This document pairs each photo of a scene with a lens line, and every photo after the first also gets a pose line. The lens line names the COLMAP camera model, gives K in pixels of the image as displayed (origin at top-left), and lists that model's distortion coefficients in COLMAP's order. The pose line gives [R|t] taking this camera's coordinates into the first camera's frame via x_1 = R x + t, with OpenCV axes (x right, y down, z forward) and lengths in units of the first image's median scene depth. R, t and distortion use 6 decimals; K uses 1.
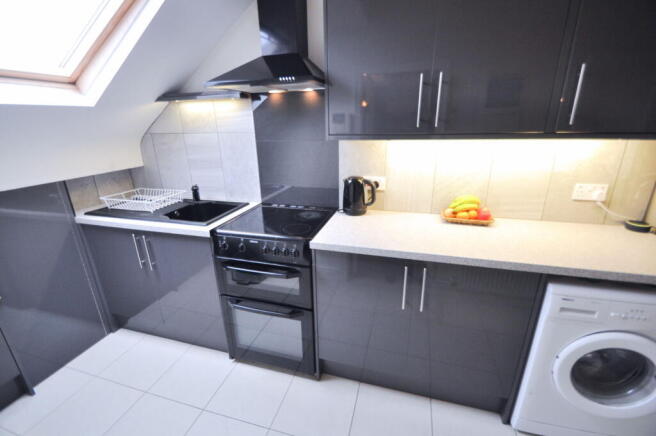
lens RADIAL K [[286.0, 0, 326.4], [0, 286.0, 219.9], [0, 0, 1]] dist [0.012114, -0.013166]
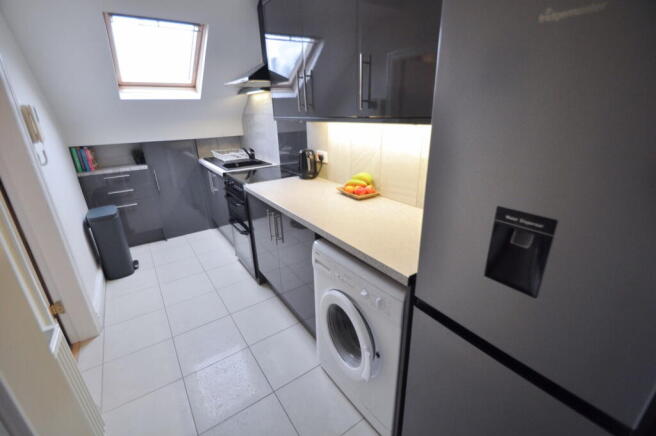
lens RADIAL K [[286.0, 0, 326.4], [0, 286.0, 219.9], [0, 0, 1]] dist [0.012114, -0.013166]
pose [[0.777463, 0.226107, -0.586880, 1.001640], [-0.191806, 0.973929, 0.121132, -0.013494], [0.598968, 0.018392, 0.800562, 0.015455]]
